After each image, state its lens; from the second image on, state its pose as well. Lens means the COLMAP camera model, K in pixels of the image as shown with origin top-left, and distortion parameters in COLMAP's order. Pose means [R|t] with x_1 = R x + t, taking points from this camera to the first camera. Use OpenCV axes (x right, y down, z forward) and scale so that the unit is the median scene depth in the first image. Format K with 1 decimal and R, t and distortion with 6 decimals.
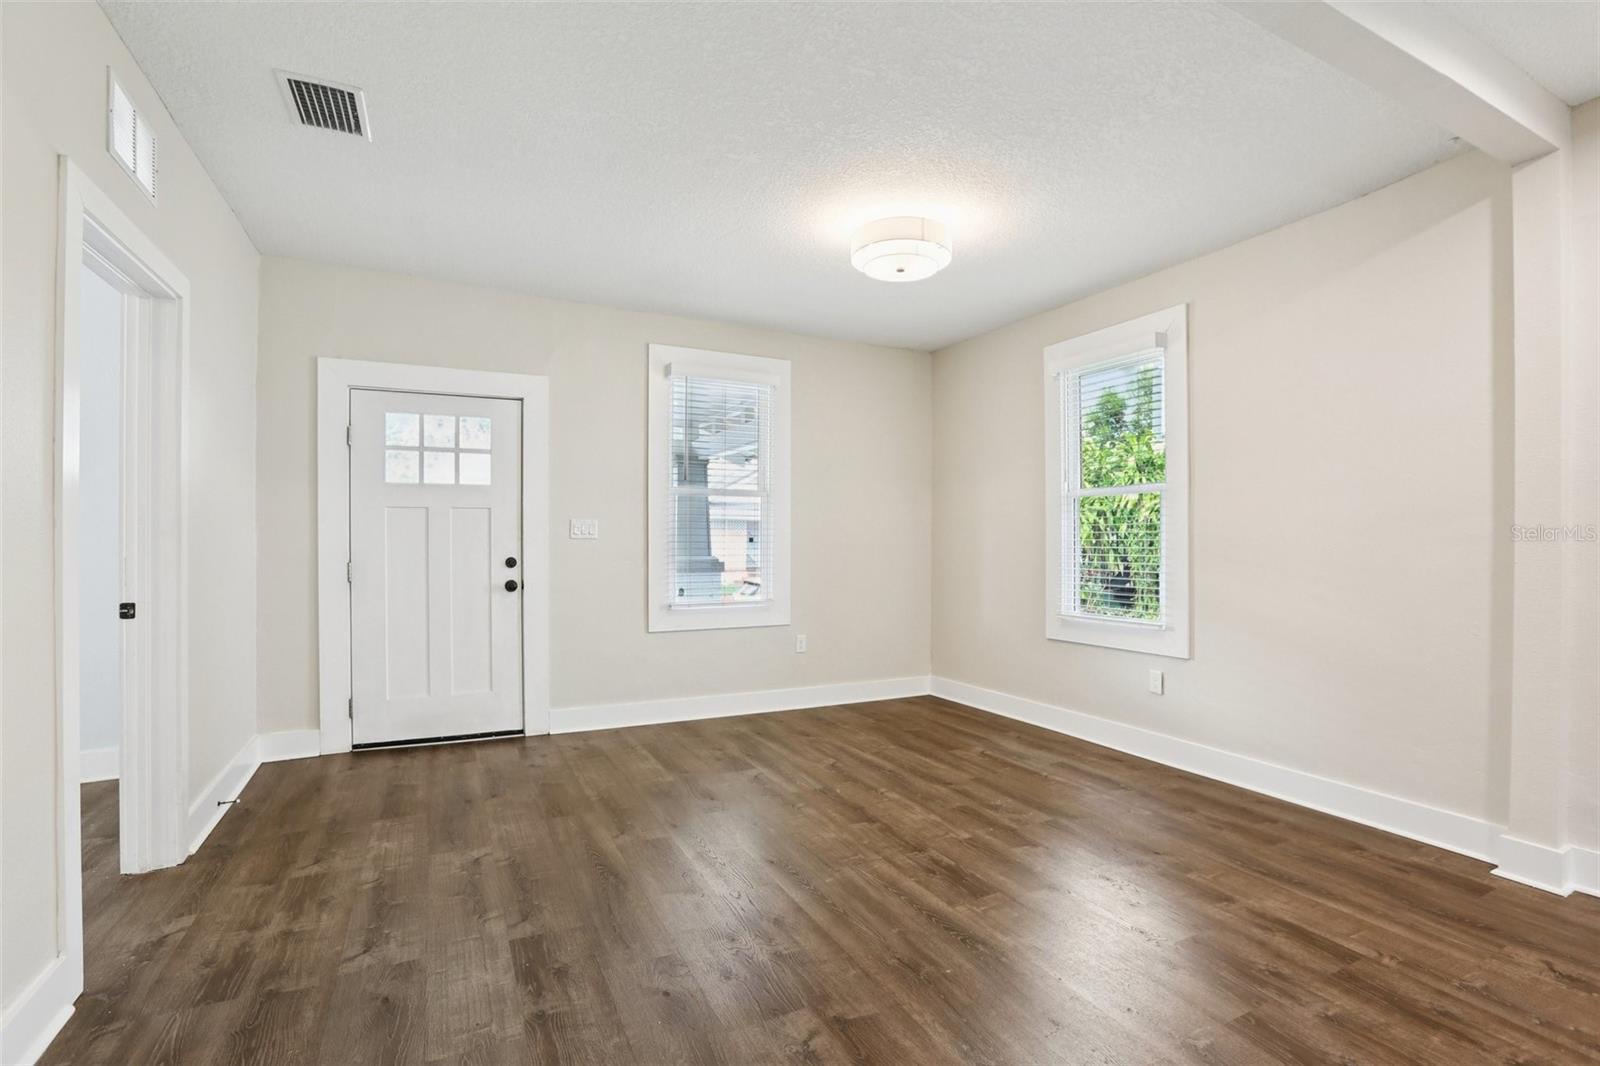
lens RADIAL K [[726.3, 0, 803.9], [0, 726.3, 540.9], [0, 0, 1]] dist [-0.053598, 0.020246]
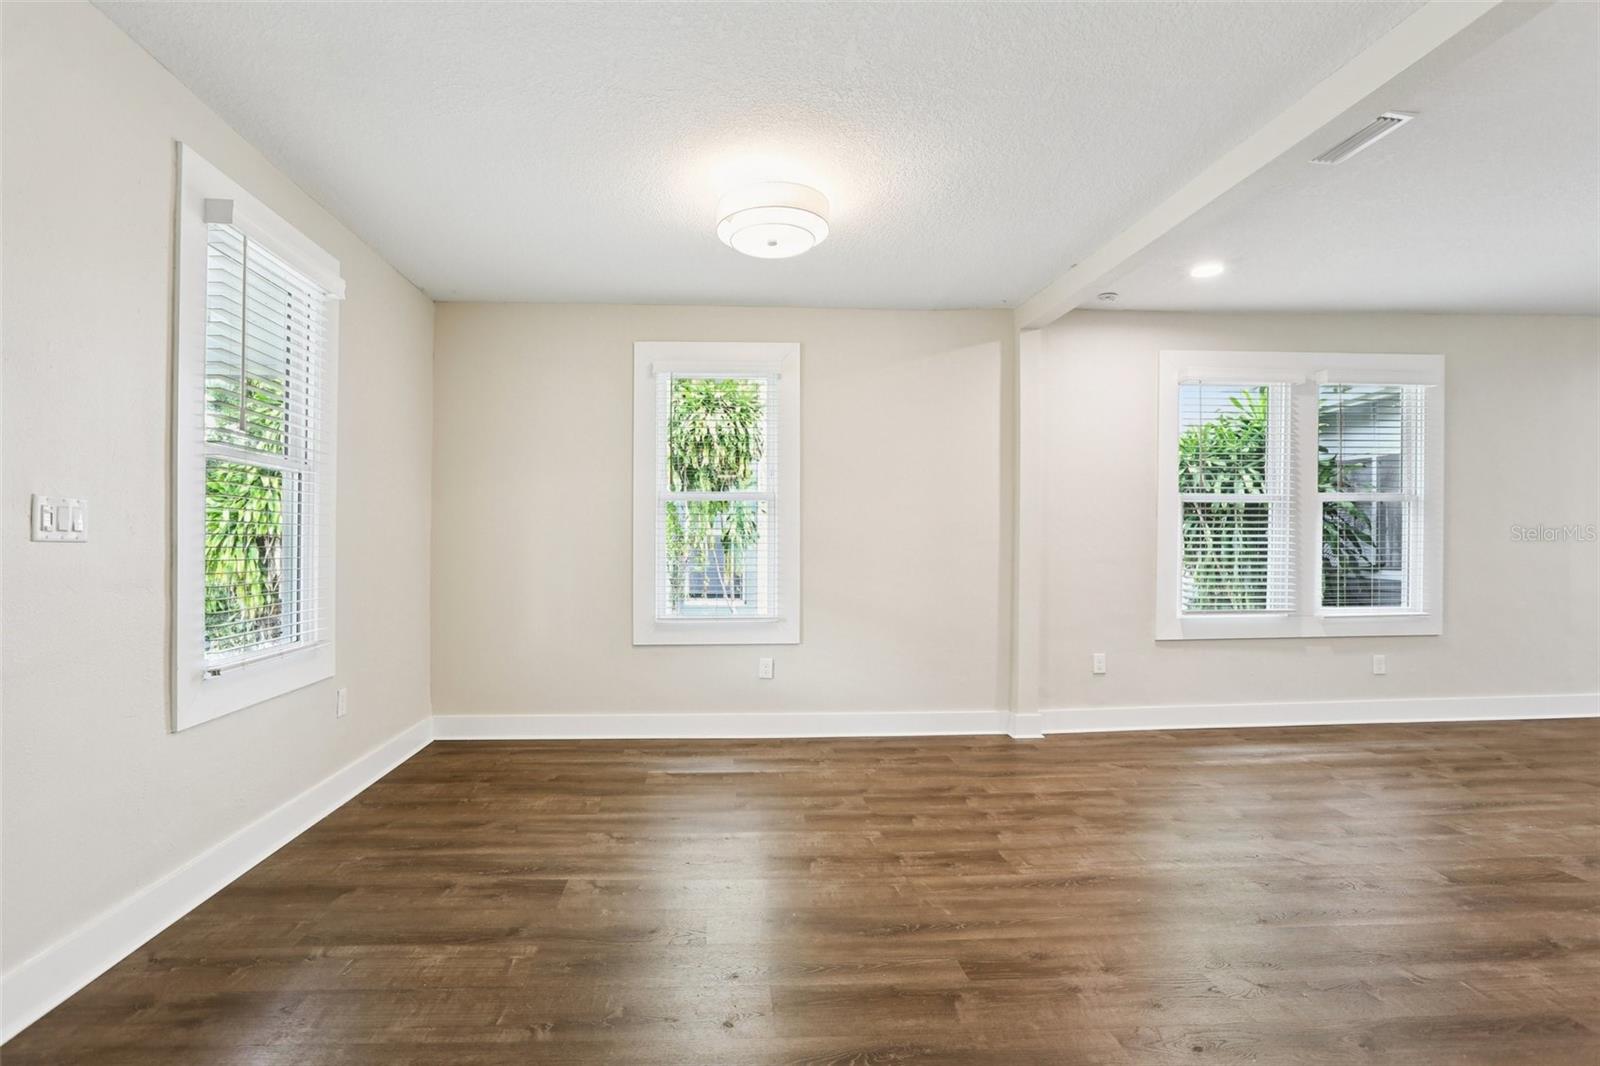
lens RADIAL K [[726.3, 0, 803.9], [0, 726.3, 540.9], [0, 0, 1]] dist [-0.053598, 0.020246]
pose [[0.414069, 0.000748, 0.910245, -0.617093], [-0.002619, 0.999997, 0.000369, -0.005842], [-0.910242, -0.002536, 0.414069, 0.547237]]
